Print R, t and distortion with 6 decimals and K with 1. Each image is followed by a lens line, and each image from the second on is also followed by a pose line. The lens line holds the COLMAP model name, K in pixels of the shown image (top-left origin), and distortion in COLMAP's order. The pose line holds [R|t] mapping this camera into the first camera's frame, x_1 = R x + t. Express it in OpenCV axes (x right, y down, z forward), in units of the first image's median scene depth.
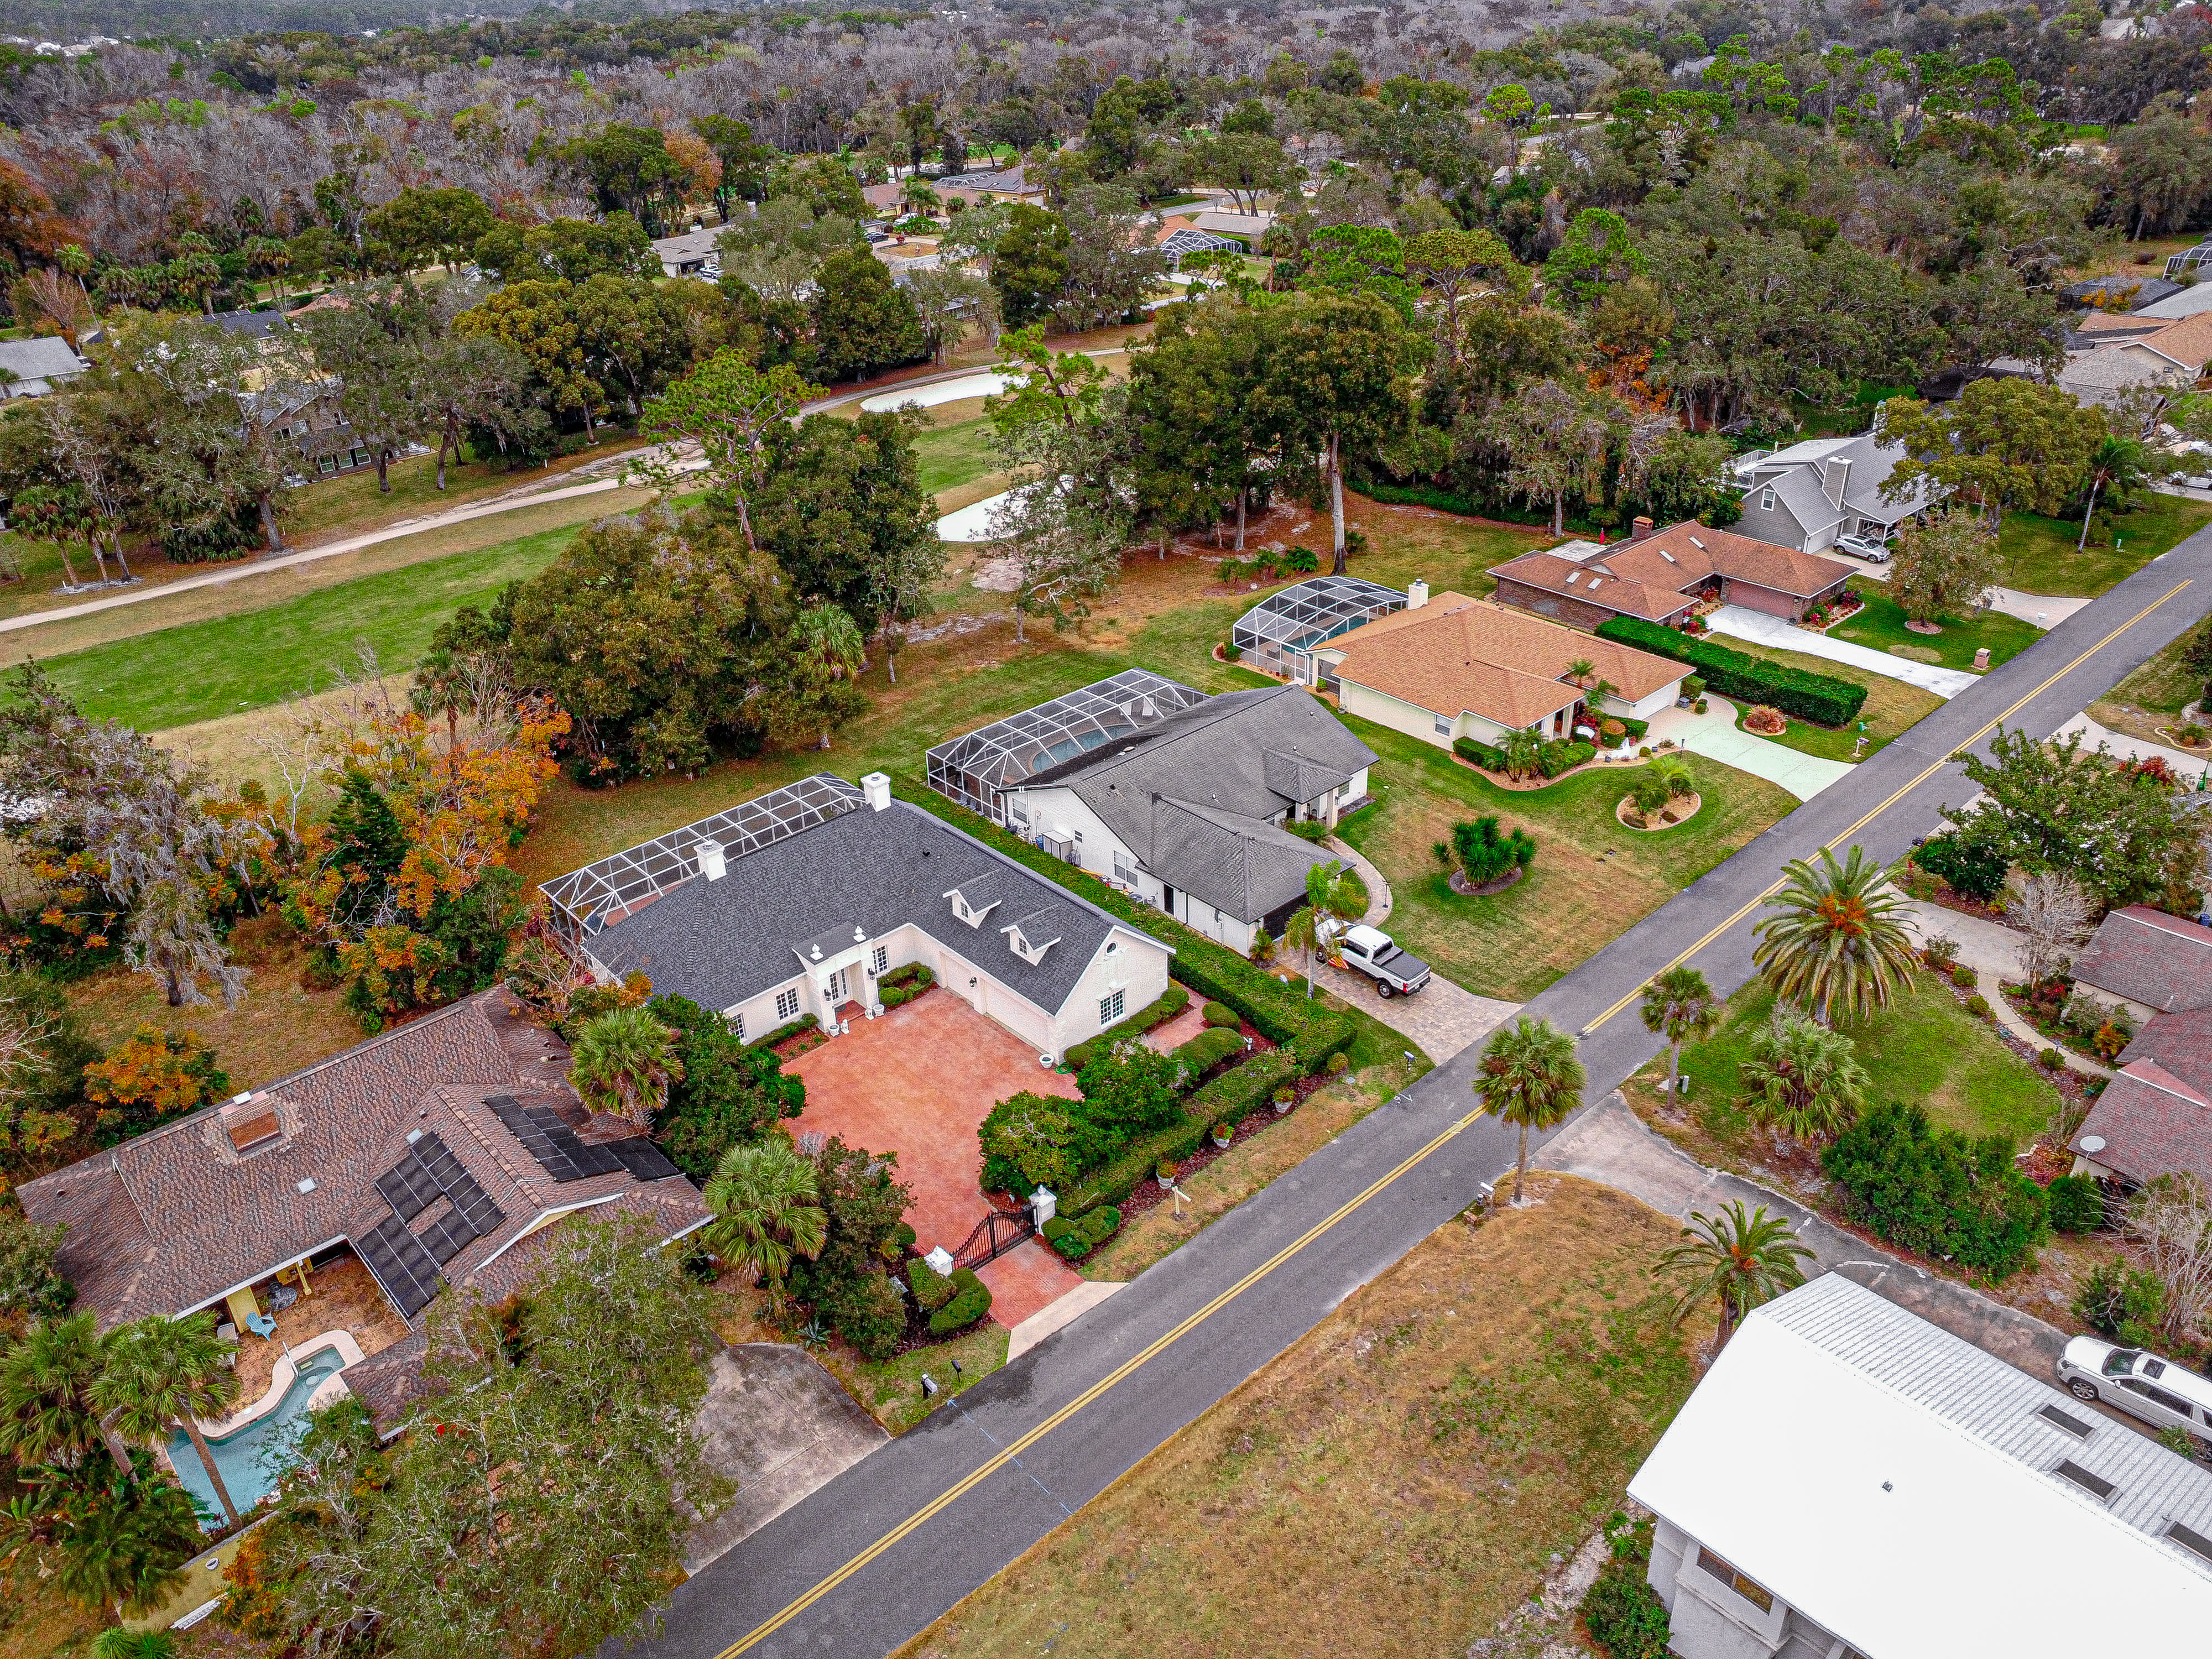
lens RADIAL K [[1612.2, 0, 1092.2], [0, 1612.2, 829.4], [0, 0, 1]] dist [-0.146656, 0.211001]
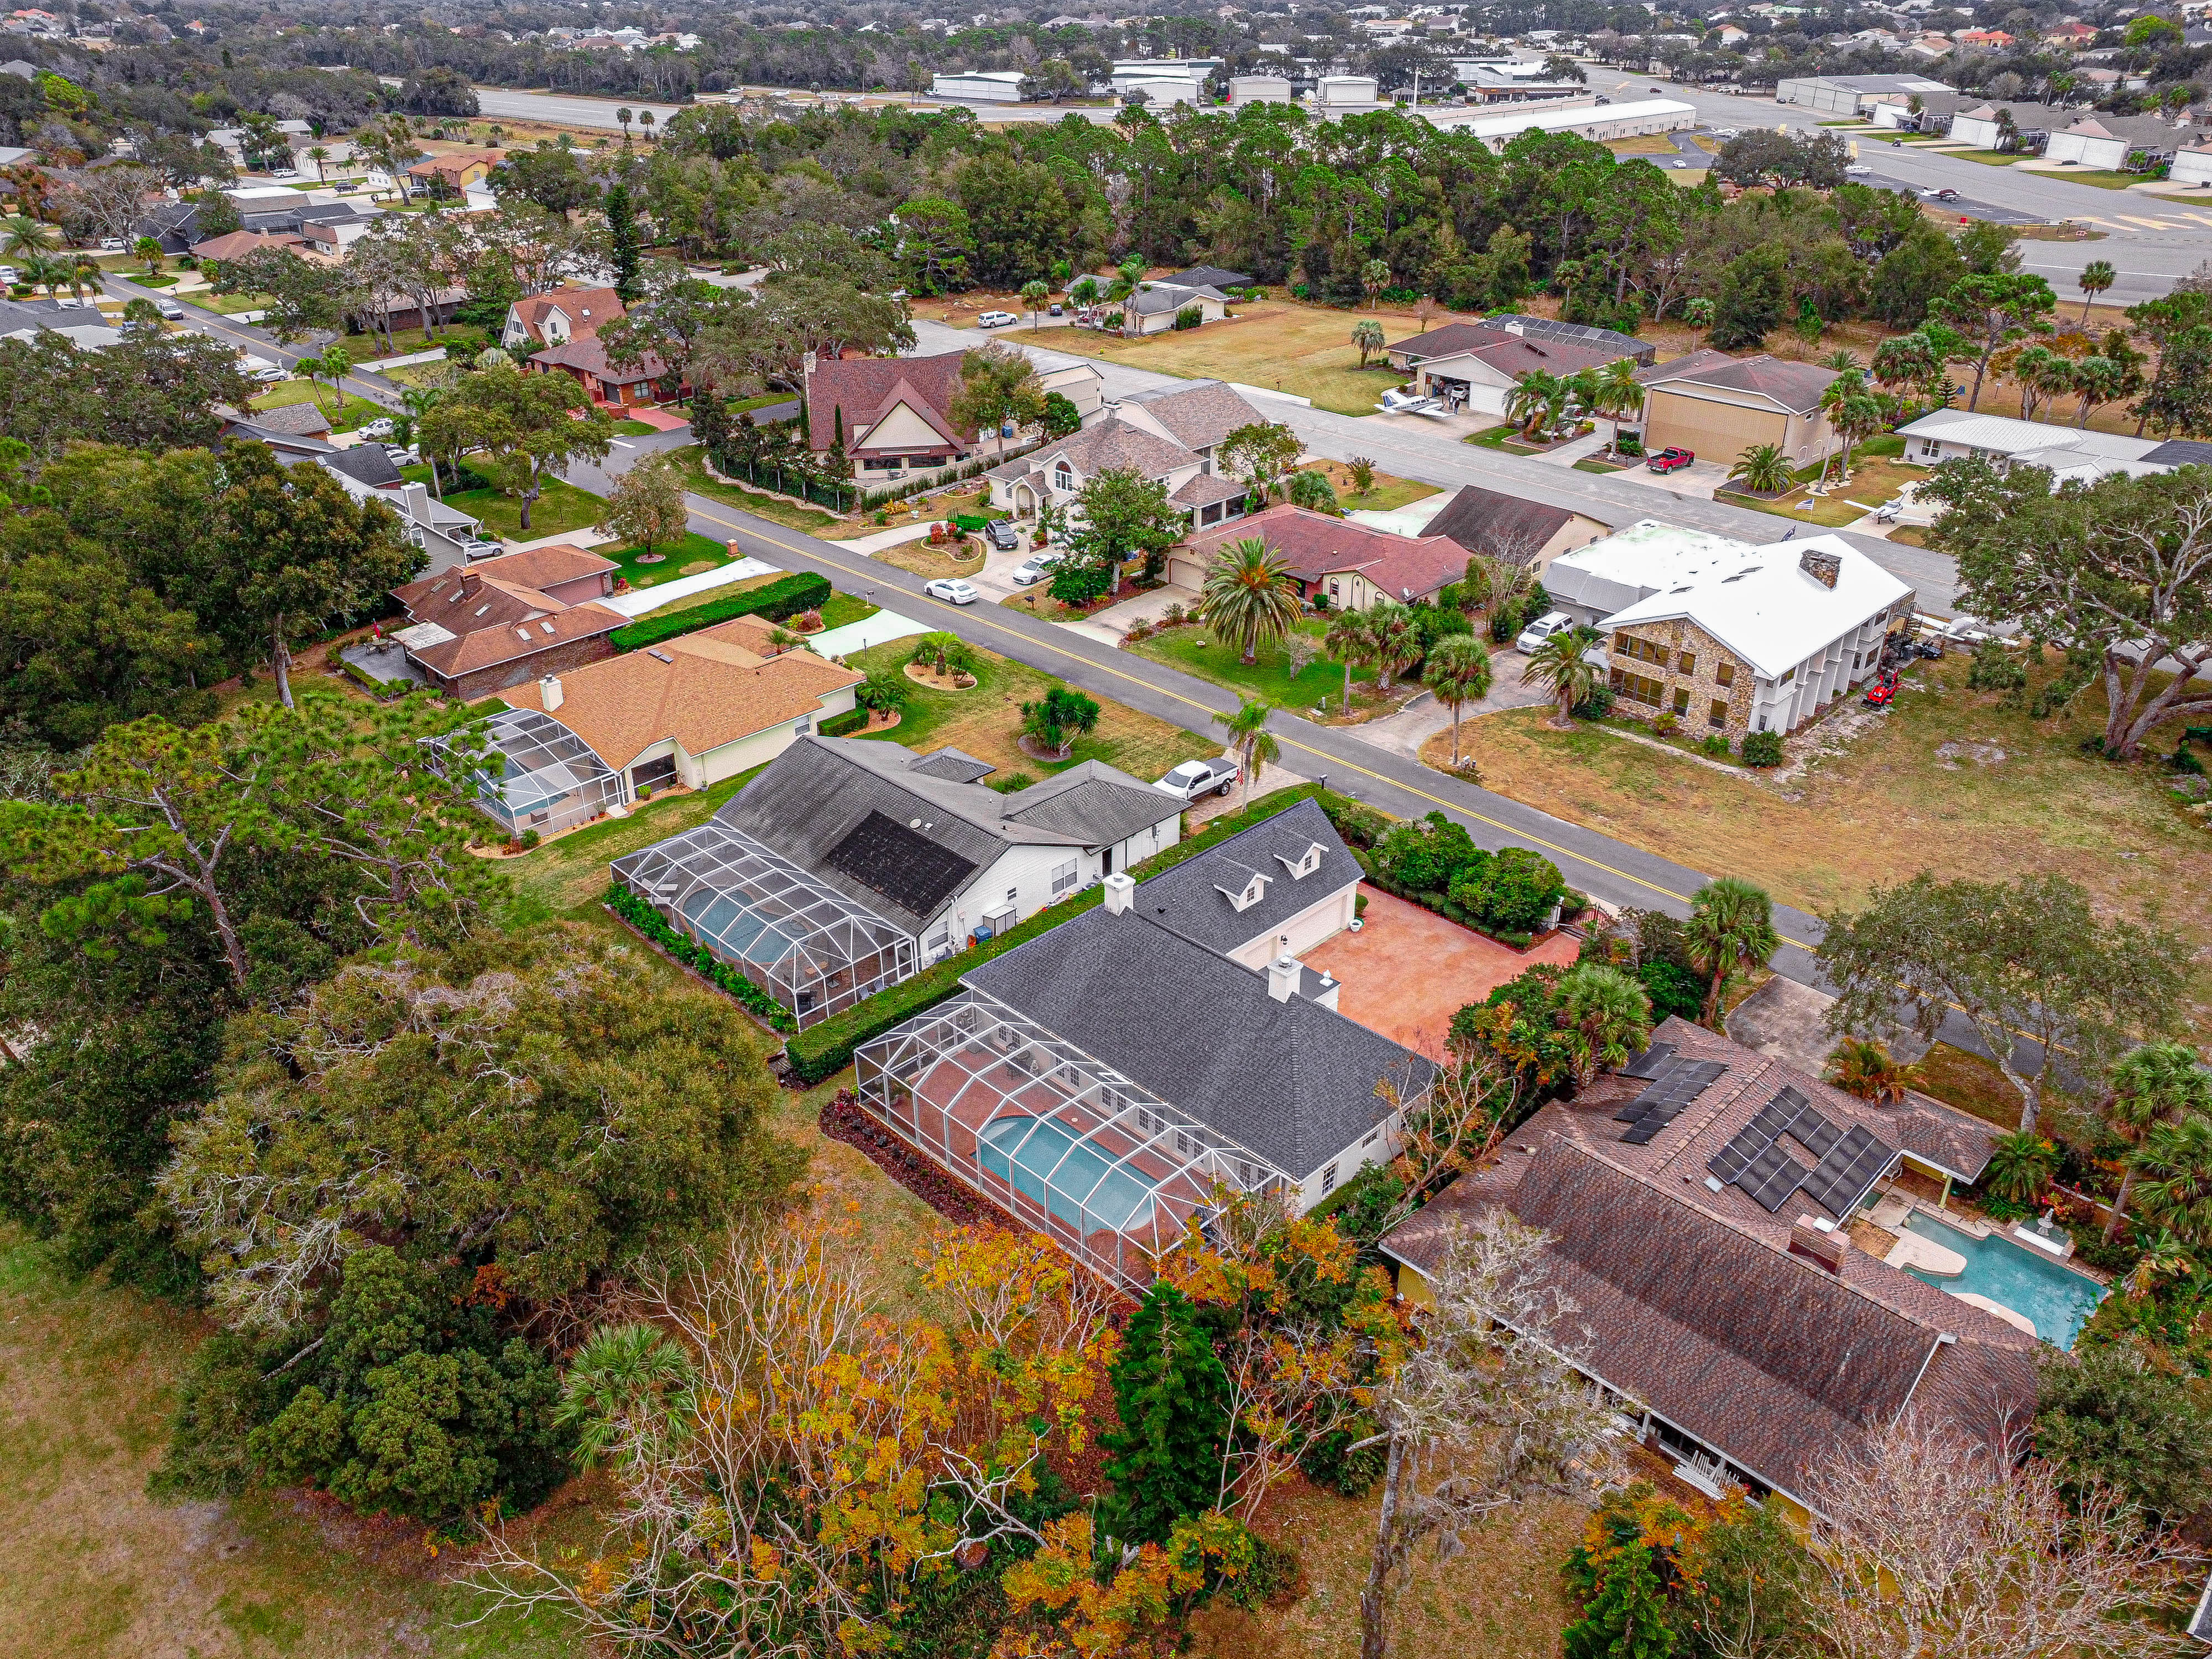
lens RADIAL K [[1612.2, 0, 1092.2], [0, 1612.2, 829.4], [0, 0, 1]] dist [-0.146656, 0.211001]
pose [[-0.038857, -0.448767, 0.892803, -1.066744], [0.499600, 0.765061, 0.406302, -0.488168], [-0.865384, 0.461833, 0.194476, 0.960788]]
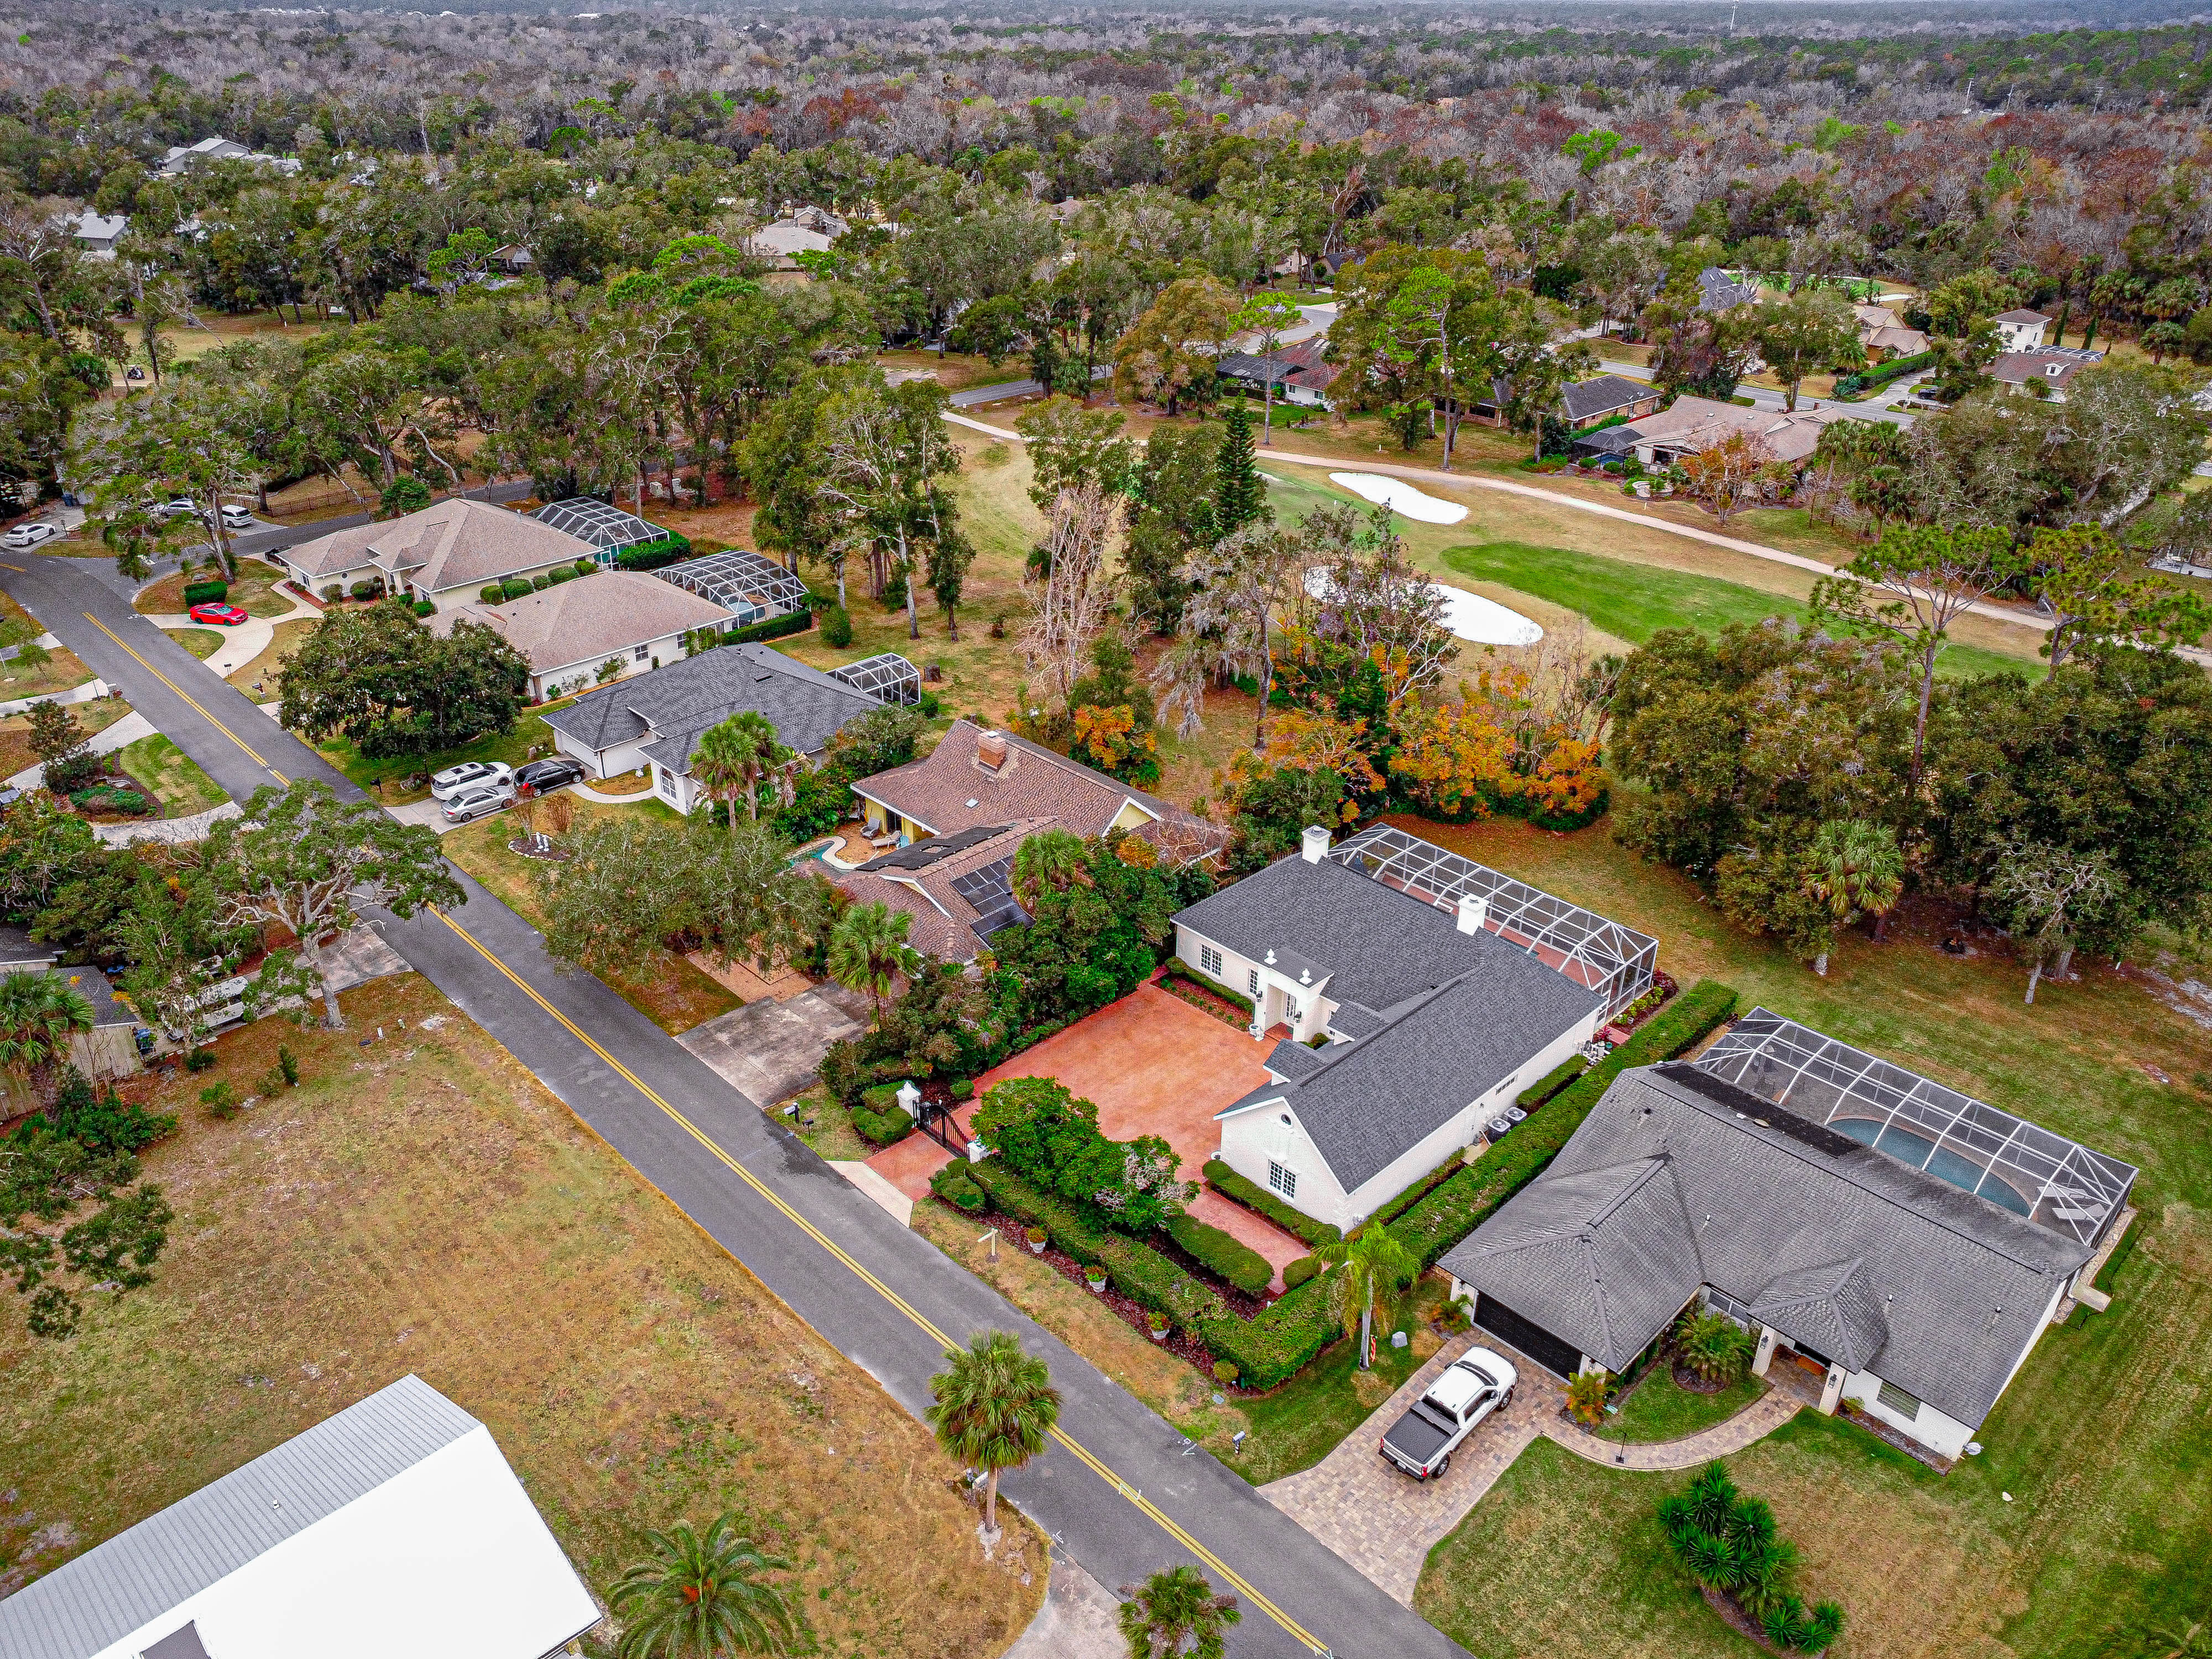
lens RADIAL K [[1612.2, 0, 1092.2], [0, 1612.2, 829.4], [0, 0, 1]] dist [-0.146656, 0.211001]
pose [[0.046246, 0.483974, -0.873859, 0.742866], [-0.498203, 0.769407, 0.399759, -0.371260], [0.865826, 0.416872, 0.276699, 0.601500]]
